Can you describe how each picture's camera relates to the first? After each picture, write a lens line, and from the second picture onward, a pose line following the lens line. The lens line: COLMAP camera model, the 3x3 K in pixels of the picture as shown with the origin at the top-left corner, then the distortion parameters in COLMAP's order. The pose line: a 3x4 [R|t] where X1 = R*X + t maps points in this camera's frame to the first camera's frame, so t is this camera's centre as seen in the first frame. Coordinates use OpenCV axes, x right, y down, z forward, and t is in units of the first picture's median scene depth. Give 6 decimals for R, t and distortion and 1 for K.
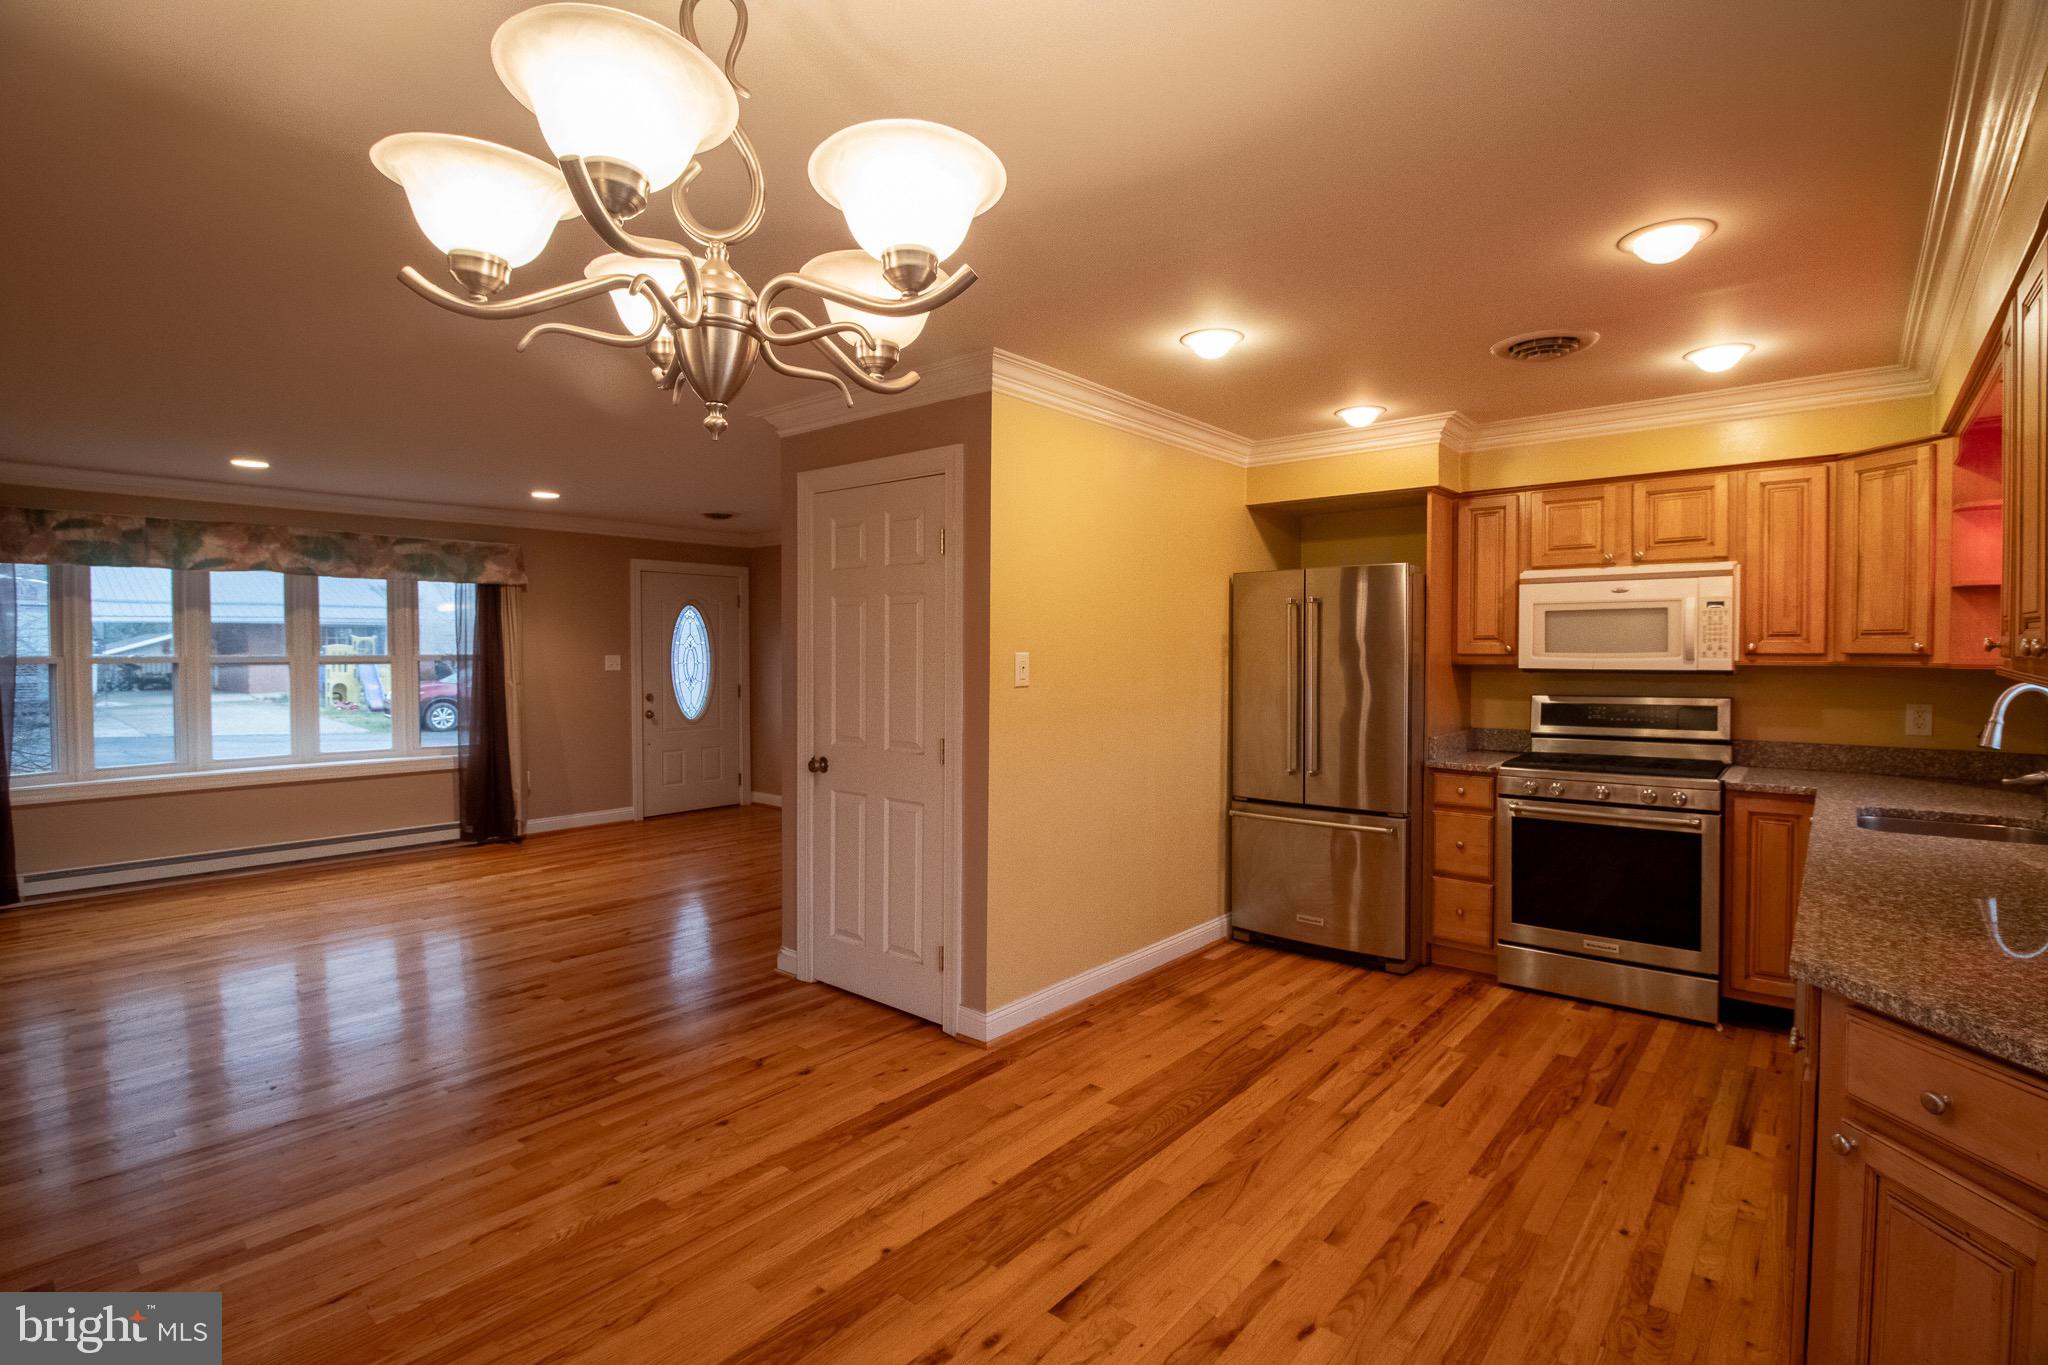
lens RADIAL K [[981.0, 0, 1034.4], [0, 981.0, 677.2], [0, 0, 1]] dist [-0.007962, -0.004581]
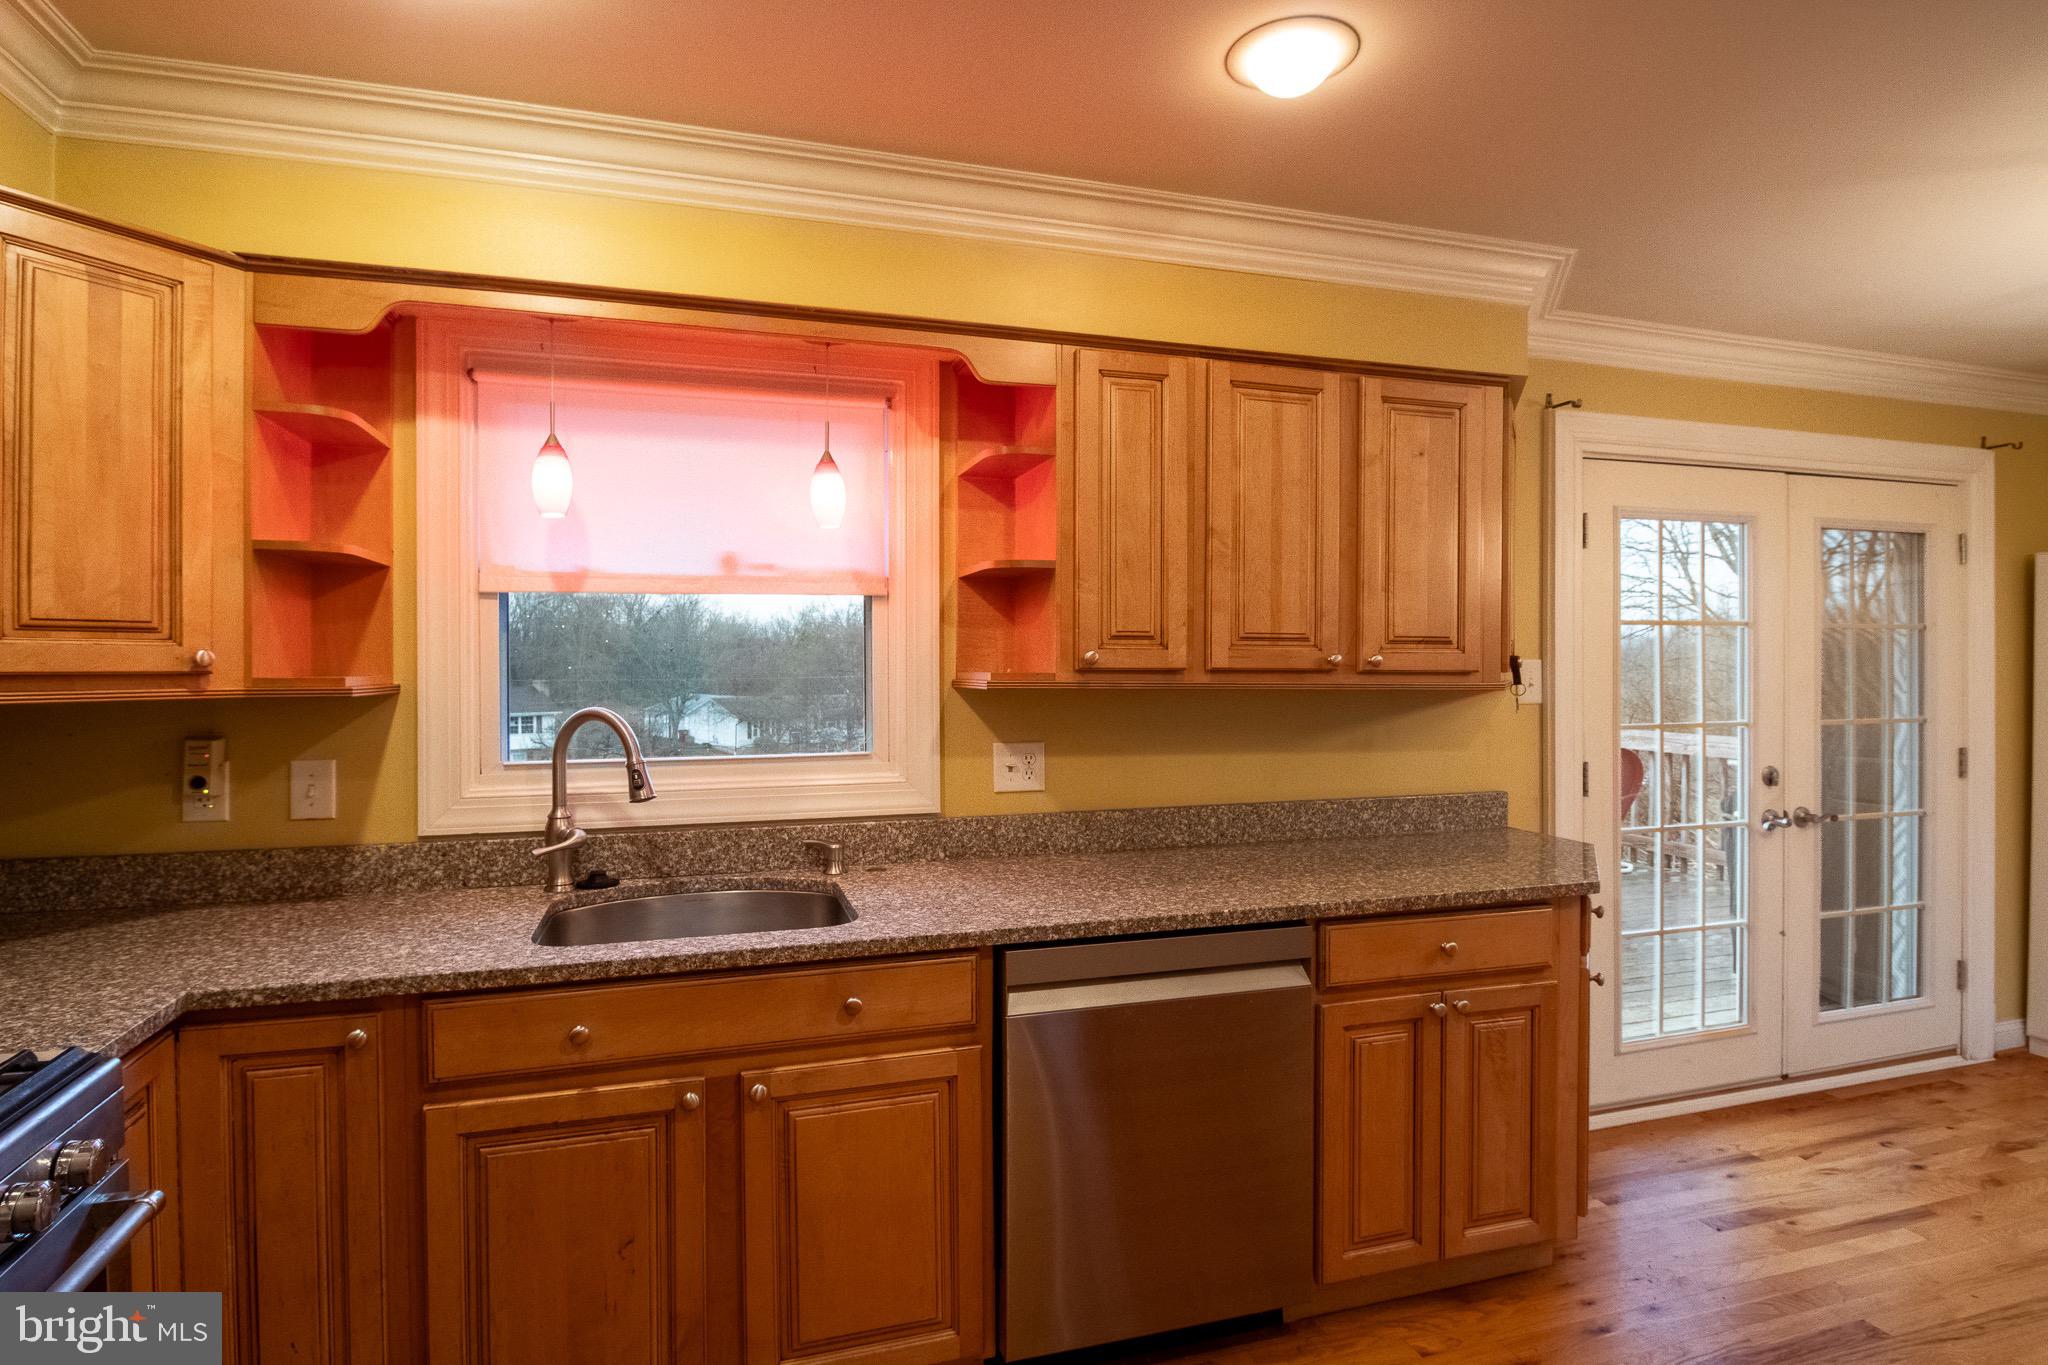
lens RADIAL K [[981.0, 0, 1016.3], [0, 981.0, 666.8], [0, 0, 1]] dist [-0.007962, -0.004581]
pose [[-0.814617, -0.002481, 0.579995, 0.257401], [0.017652, 0.999422, 0.029069, -0.032313], [-0.579731, 0.033919, -0.814102, 1.097968]]
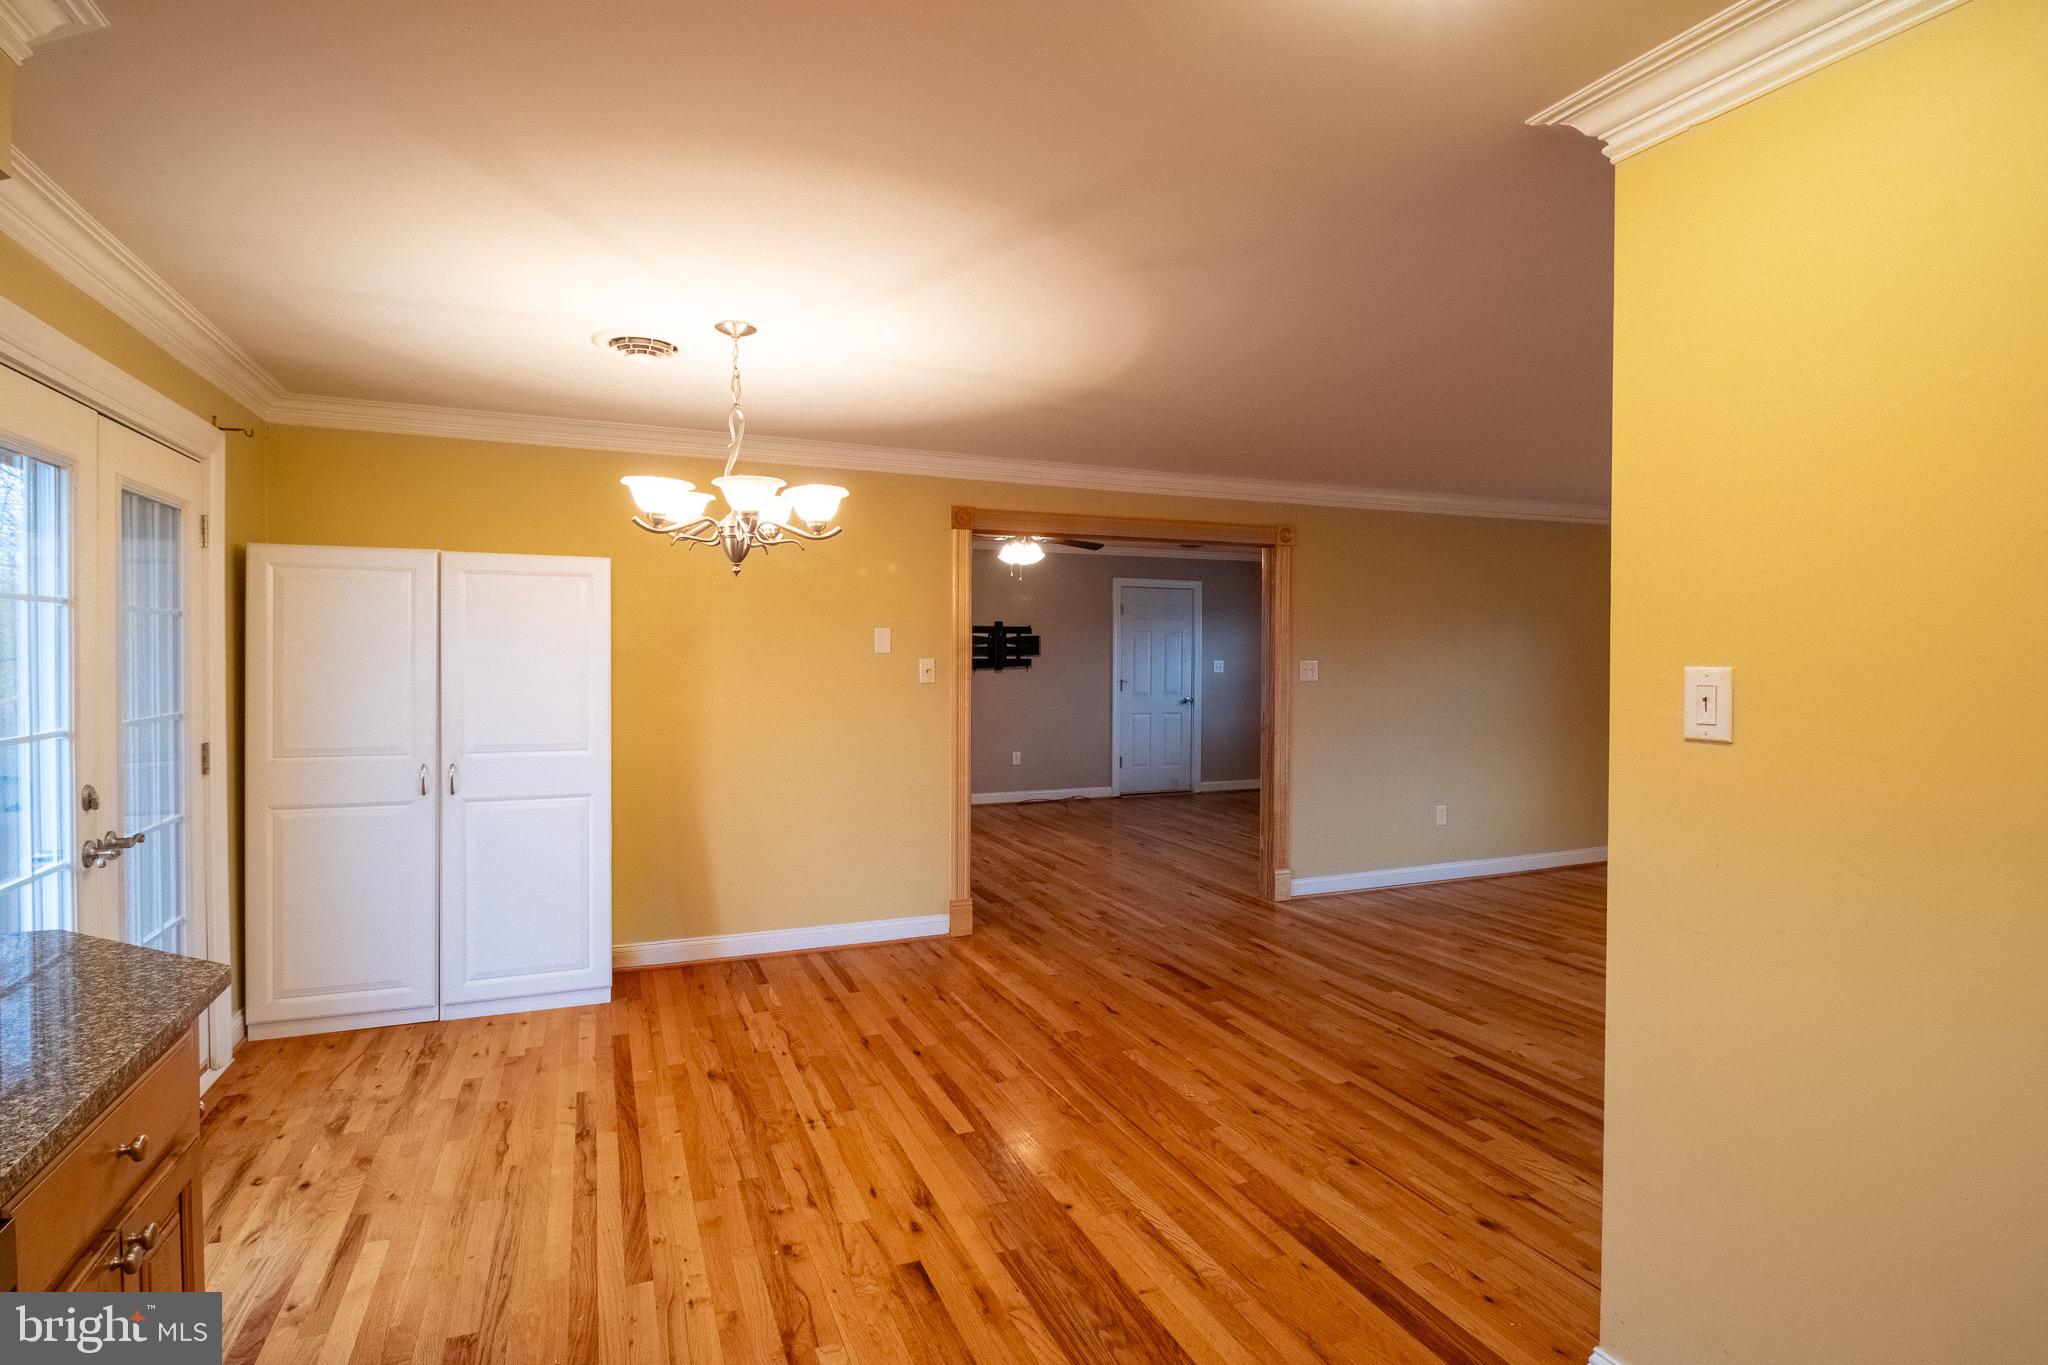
lens RADIAL K [[1071.9, 0, 1040.2], [0, 1071.9, 676.8], [0, 0, 1]] dist [-0.036255, -0.000883]
pose [[-0.476261, 0.012902, -0.879209, 0.541289], [-0.032083, 0.998972, 0.032038, -0.024811], [0.878719, 0.043466, -0.475357, 0.911130]]
